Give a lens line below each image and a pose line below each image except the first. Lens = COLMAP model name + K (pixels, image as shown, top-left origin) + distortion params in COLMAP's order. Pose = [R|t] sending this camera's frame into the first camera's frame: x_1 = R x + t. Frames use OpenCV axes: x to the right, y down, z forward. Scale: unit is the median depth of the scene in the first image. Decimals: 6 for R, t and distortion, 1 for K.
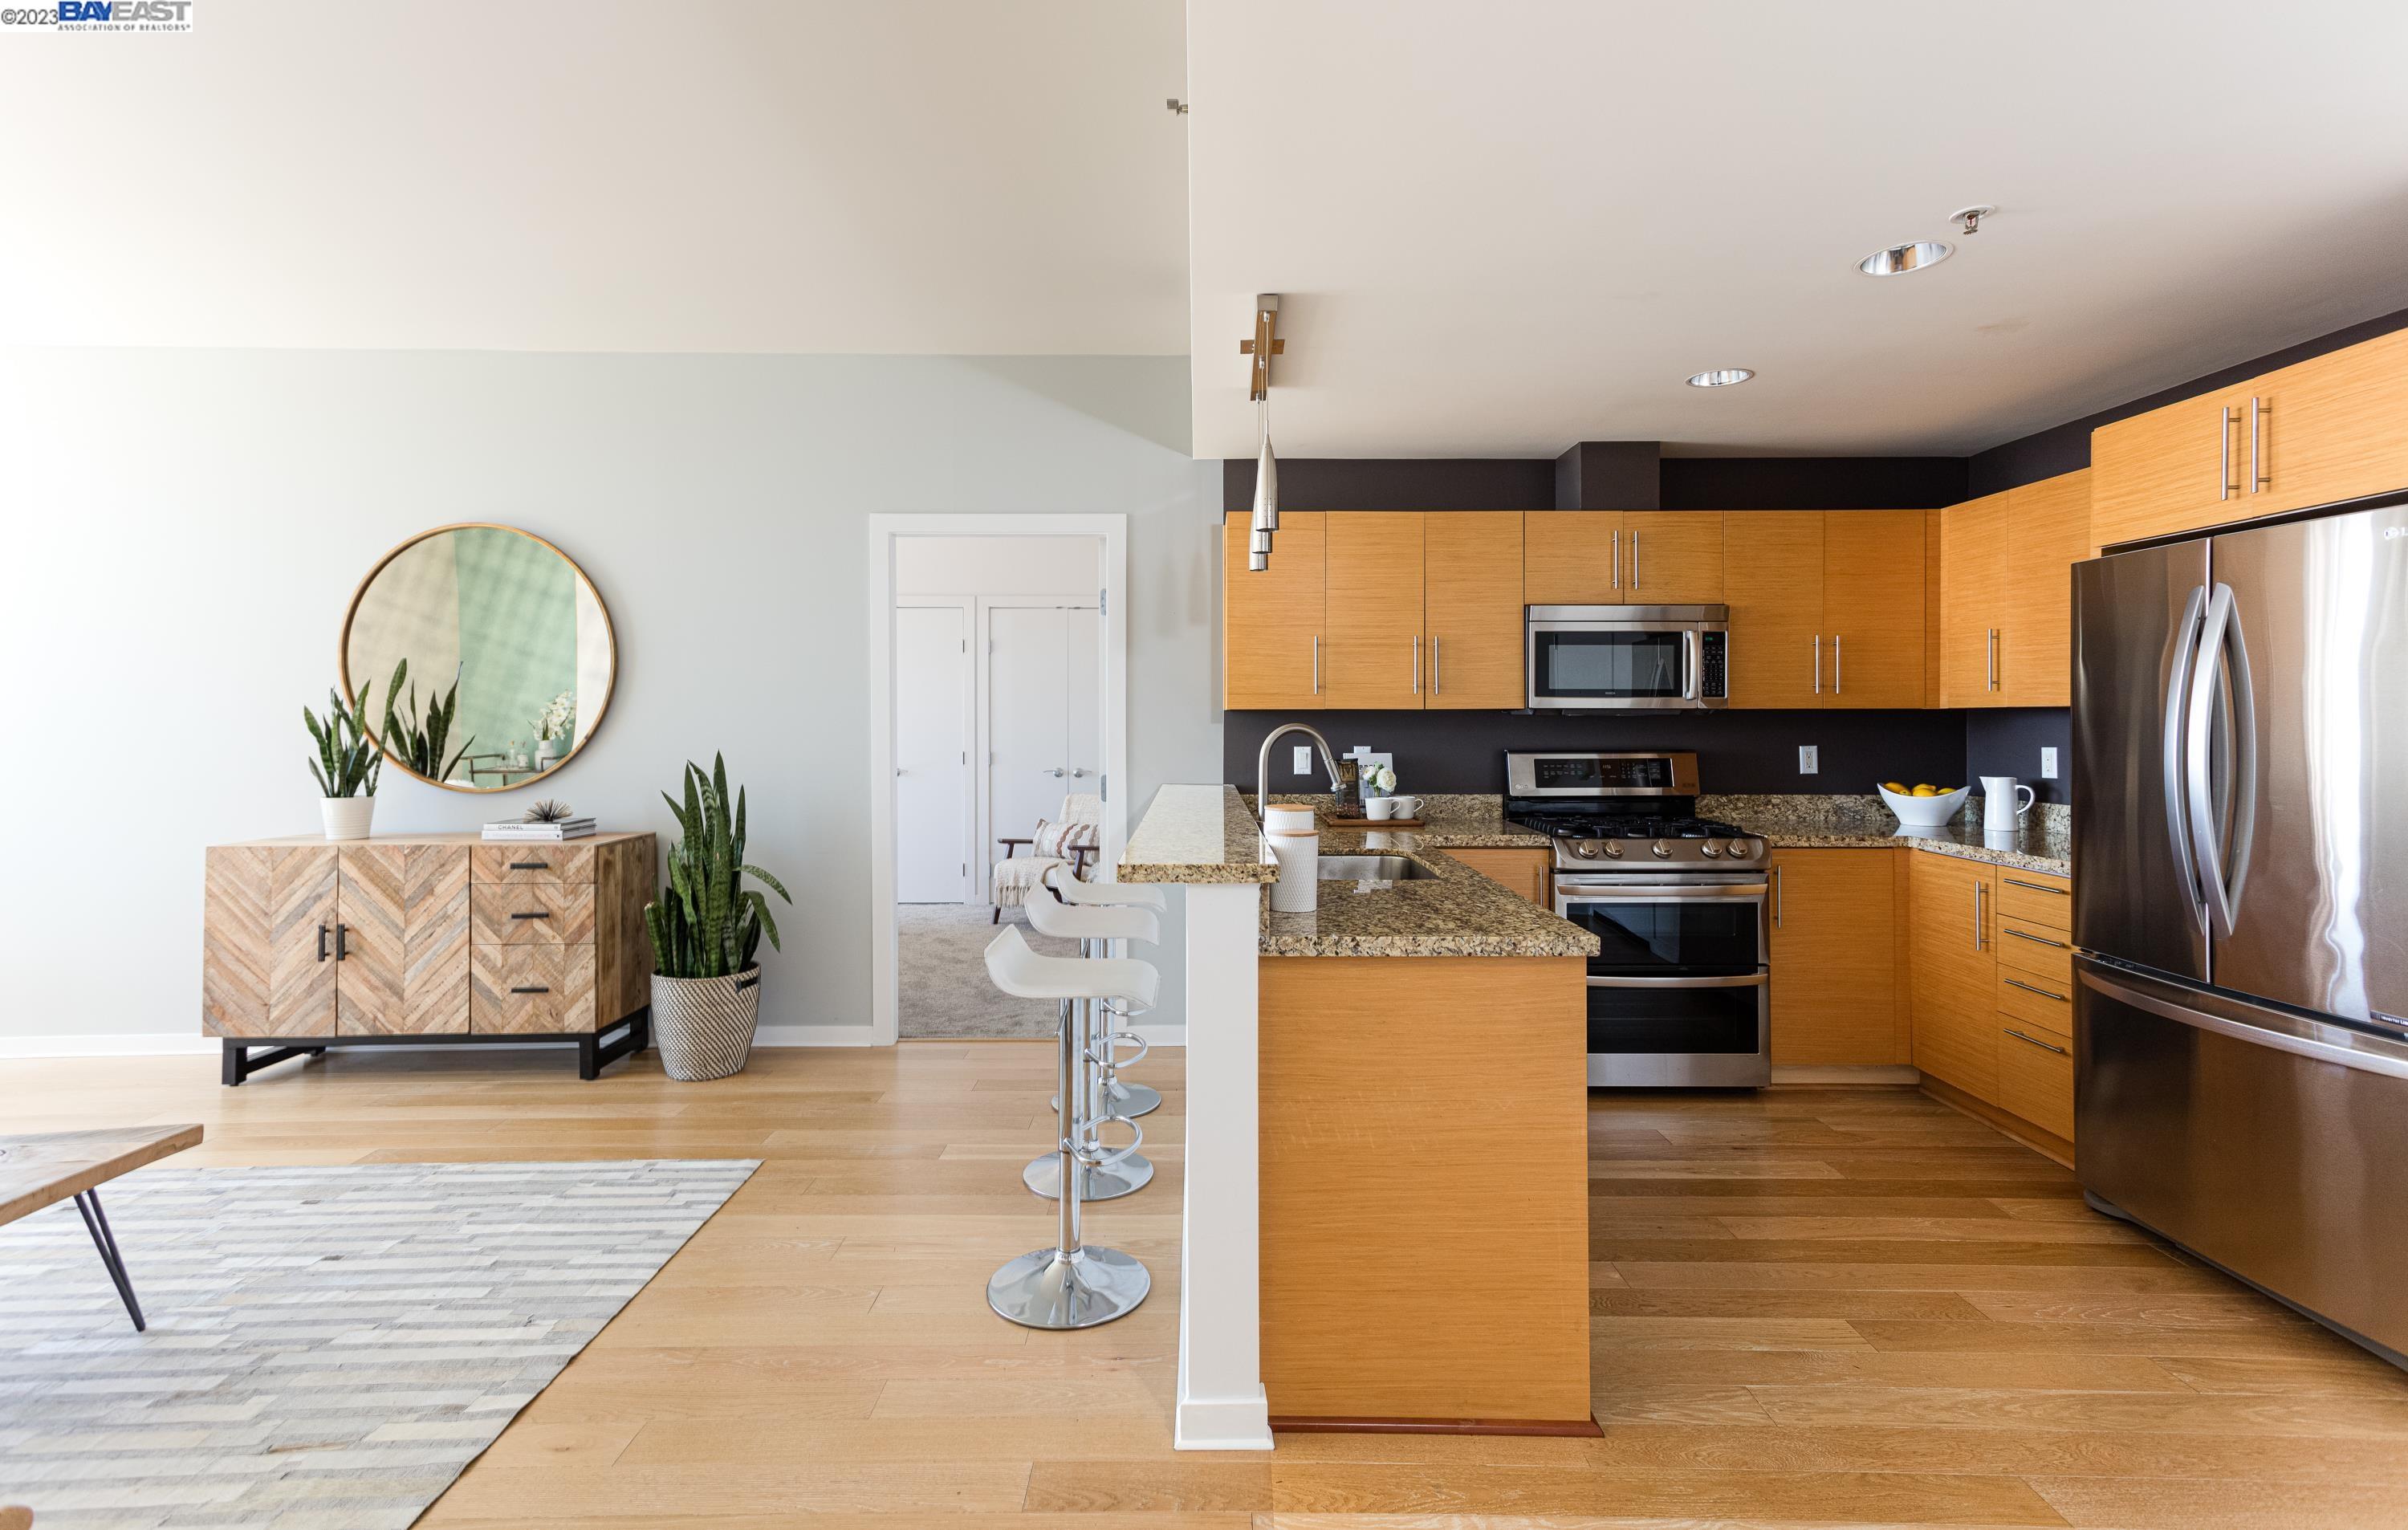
lens RADIAL K [[1092.8, 0, 1217.5], [0, 1092.8, 757.4], [0, 0, 1]] dist [0.004288, 0.000565]
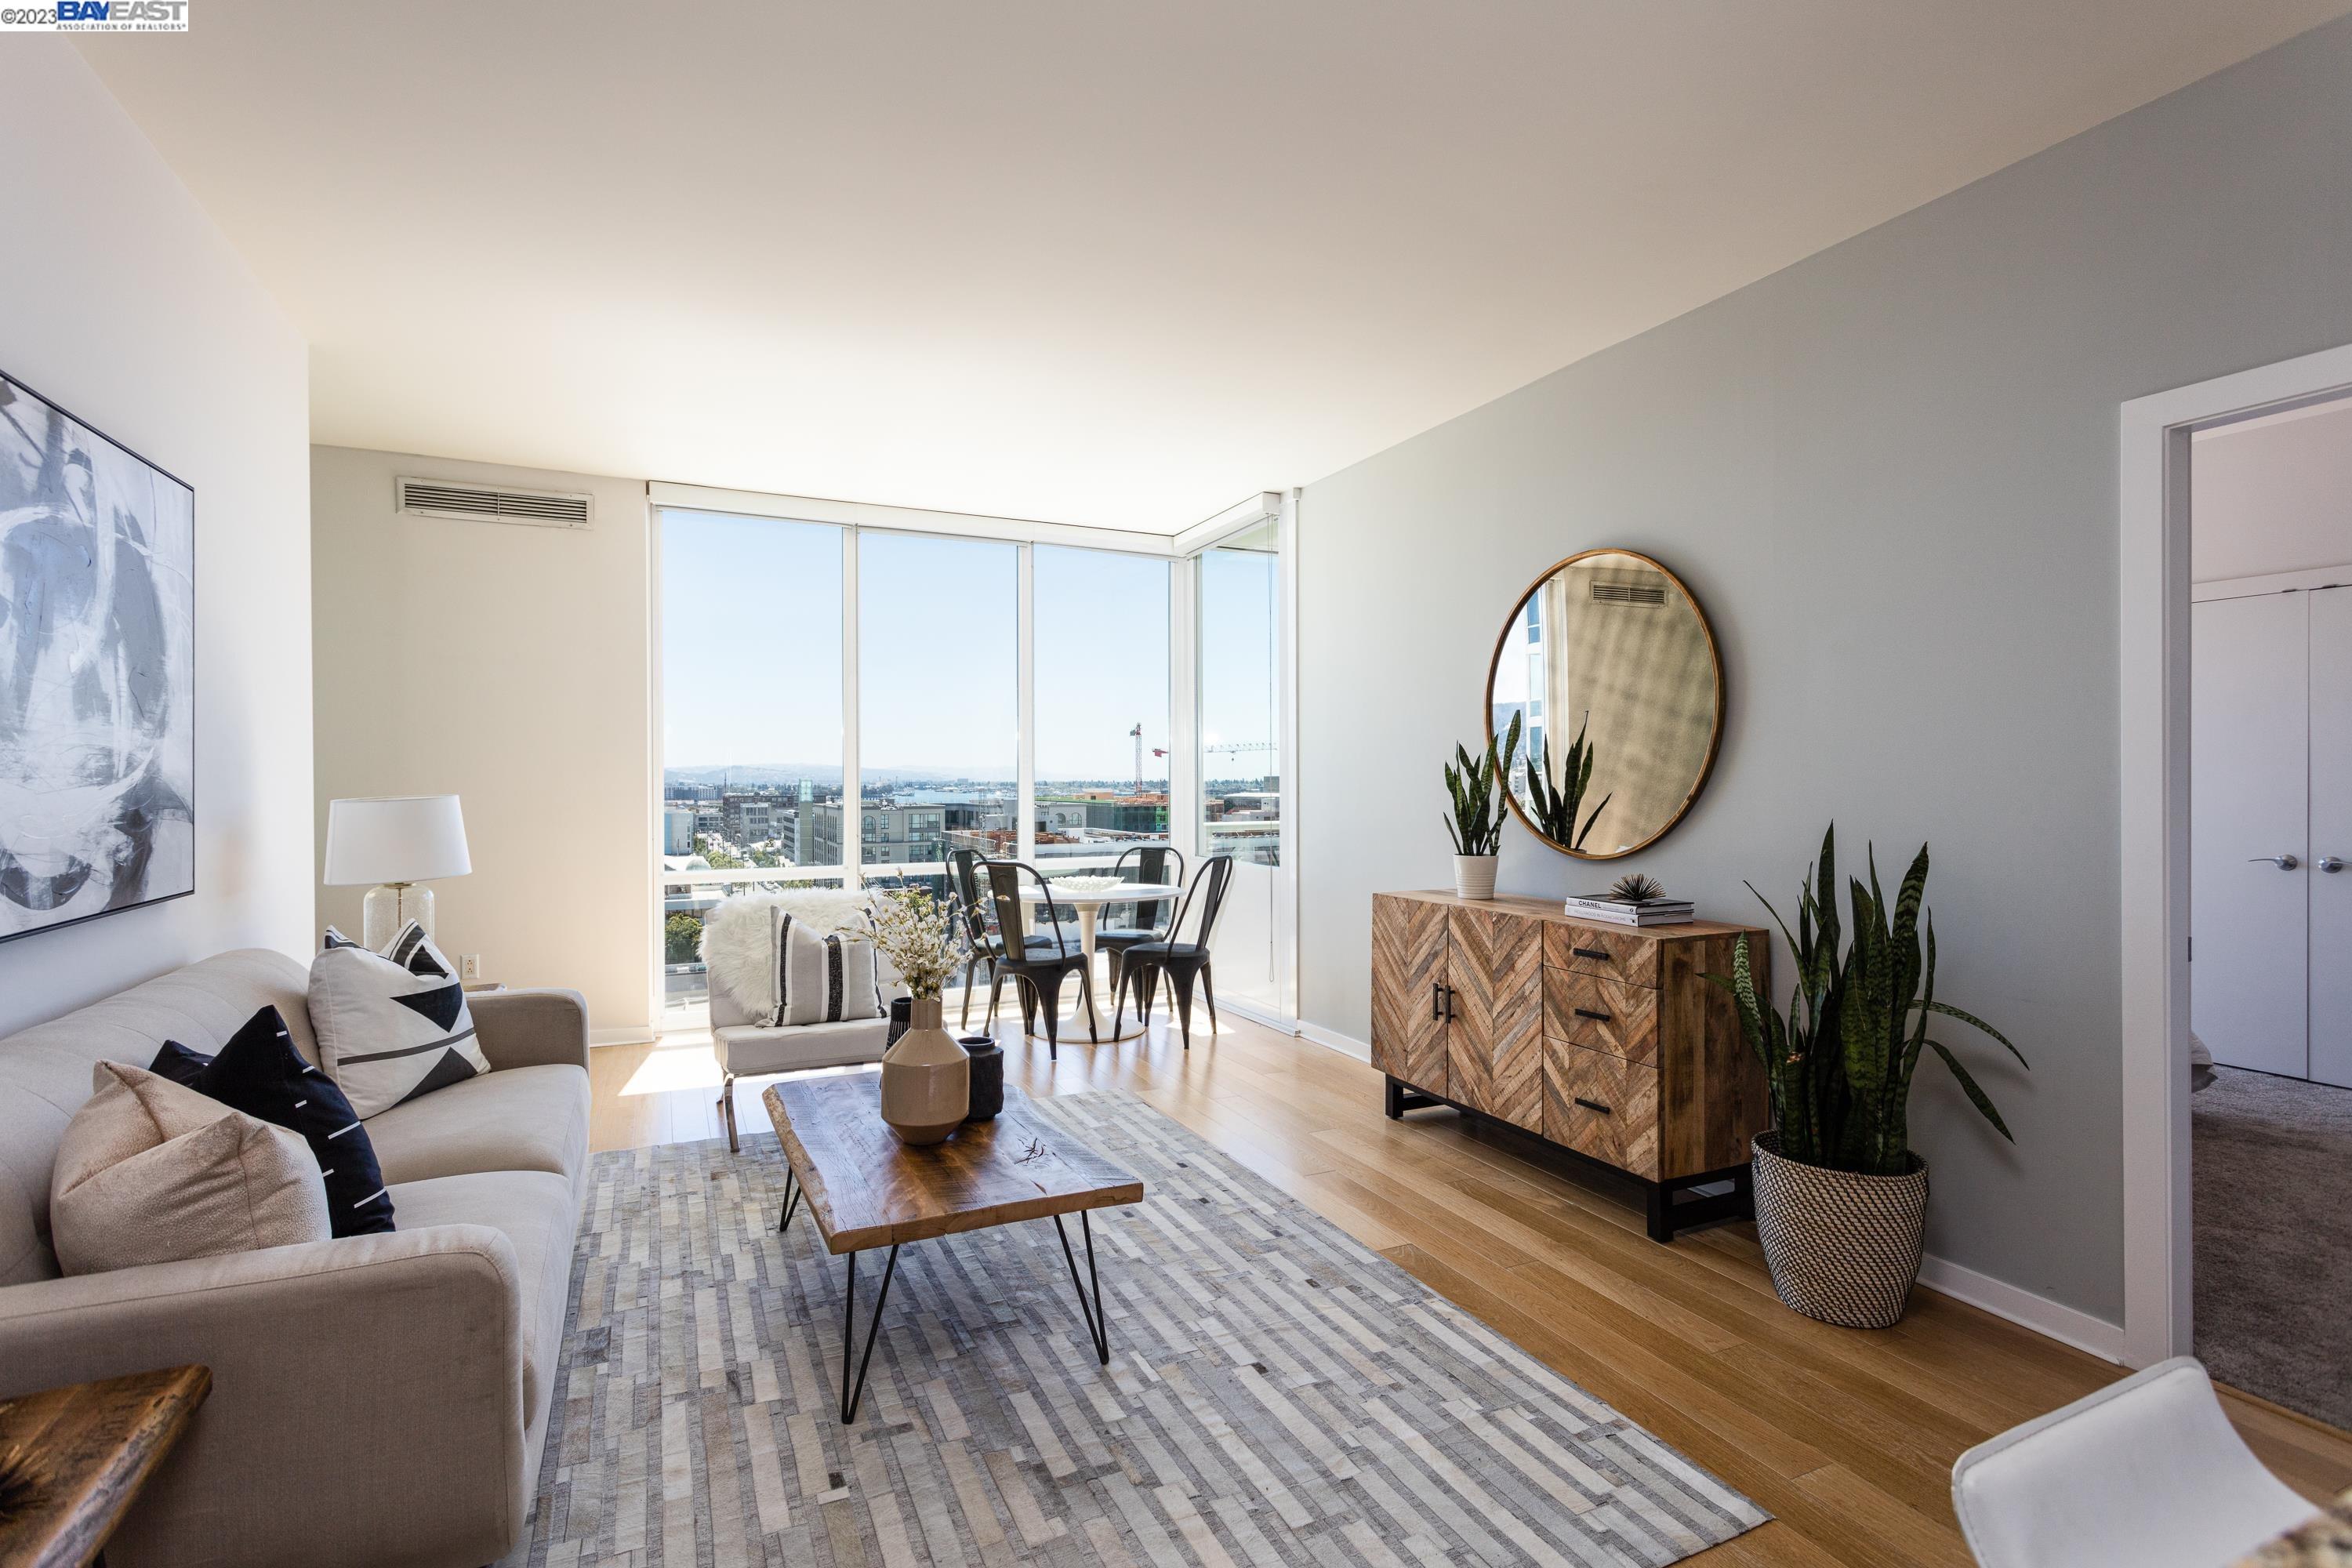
lens RADIAL K [[1103.3, 0, 1176.4], [0, 1103.3, 781.3], [0, 0, 1]] dist [0.004917, 0.000297]
pose [[0.402635, 0.001381, -0.915360, 0.002918], [-0.027681, 0.999560, -0.010667, -0.012761], [0.914942, 0.029633, 0.402496, 0.376540]]
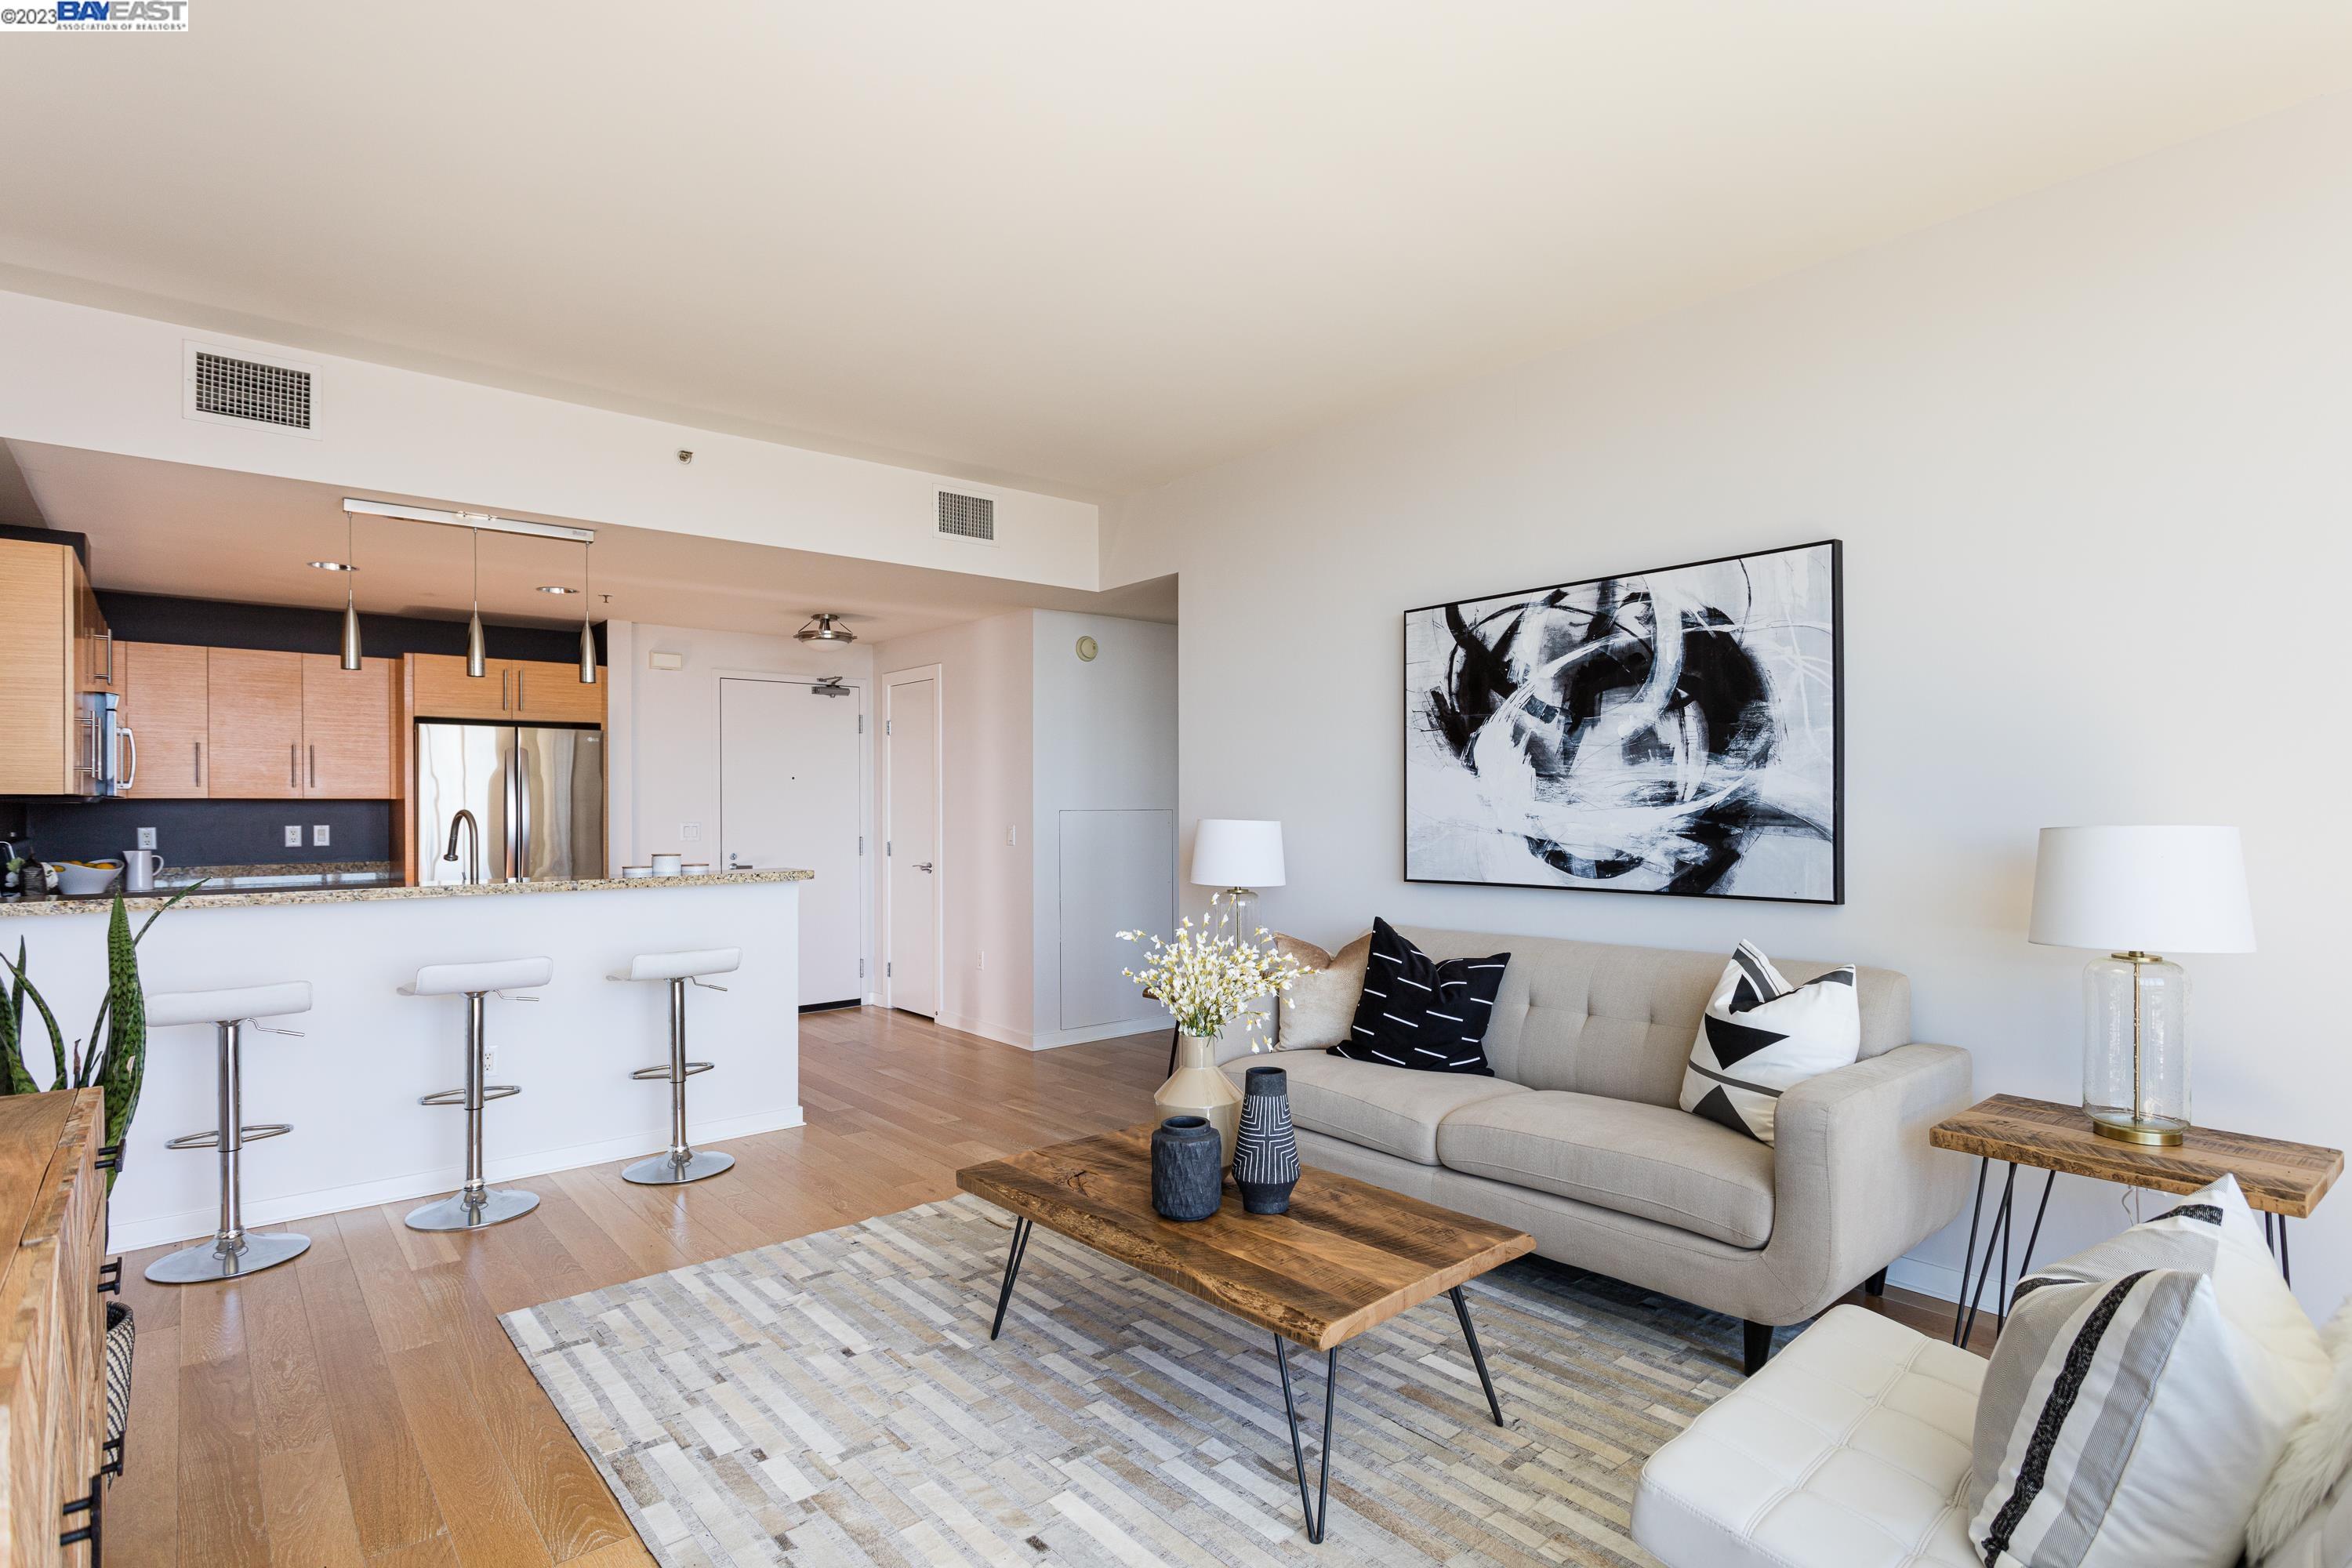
lens RADIAL K [[1219.3, 0, 1183.6], [0, 1219.3, 793.6], [0, 0, 1]] dist [-0.001159, -0.000182]
pose [[-0.624641, 0.010578, 0.780840, -1.259922], [0.029507, 0.999514, 0.010063, -0.031343], [-0.780354, 0.029326, -0.624650, 0.975131]]
